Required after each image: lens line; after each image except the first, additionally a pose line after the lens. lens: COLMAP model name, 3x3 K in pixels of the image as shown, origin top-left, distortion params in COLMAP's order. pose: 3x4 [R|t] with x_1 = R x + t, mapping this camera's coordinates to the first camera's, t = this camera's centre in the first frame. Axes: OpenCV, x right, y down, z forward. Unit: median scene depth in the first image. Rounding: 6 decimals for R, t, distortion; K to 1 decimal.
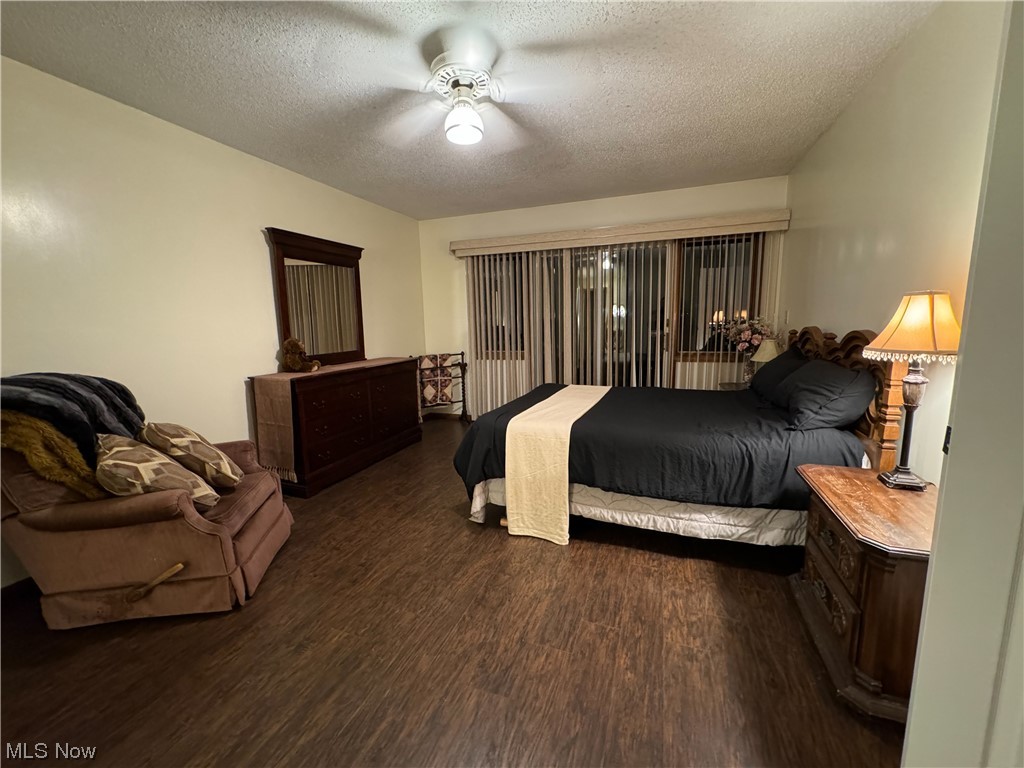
lens RADIAL K [[410.5, 0, 504.8], [0, 410.5, 384.0], [0, 0, 1]] dist [-0.003244, 0.002014]
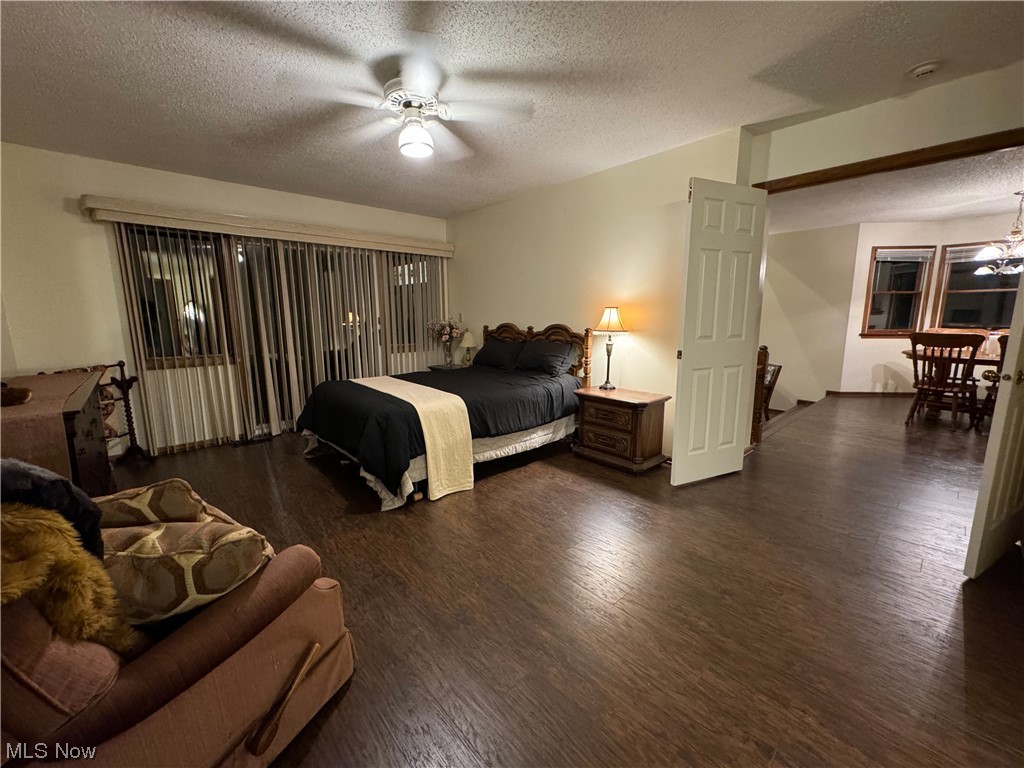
lens RADIAL K [[410.5, 0, 513.8], [0, 410.5, 383.9], [0, 0, 1]] dist [-0.003244, 0.002014]
pose [[0.462508, -0.126104, 0.877601, -0.919084], [0.129413, 0.988834, 0.073885, -0.017655], [-0.877119, 0.079401, 0.473664, 0.241678]]
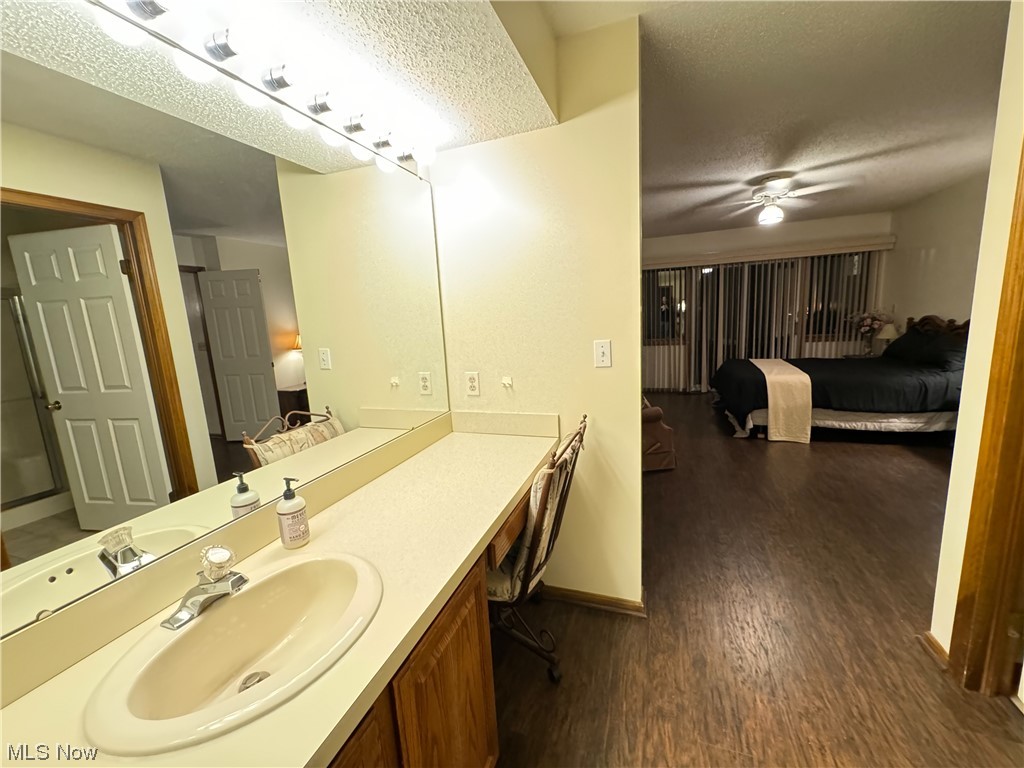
lens RADIAL K [[410.5, 0, 510.6], [0, 410.5, 383.6], [0, 0, 1]] dist [-0.003244, 0.002014]
pose [[0.999449, -0.033194, 0.000630, -1.163460], [0.033182, 0.999345, 0.014427, 0.065112], [-0.001109, -0.014398, 0.999896, -0.794305]]
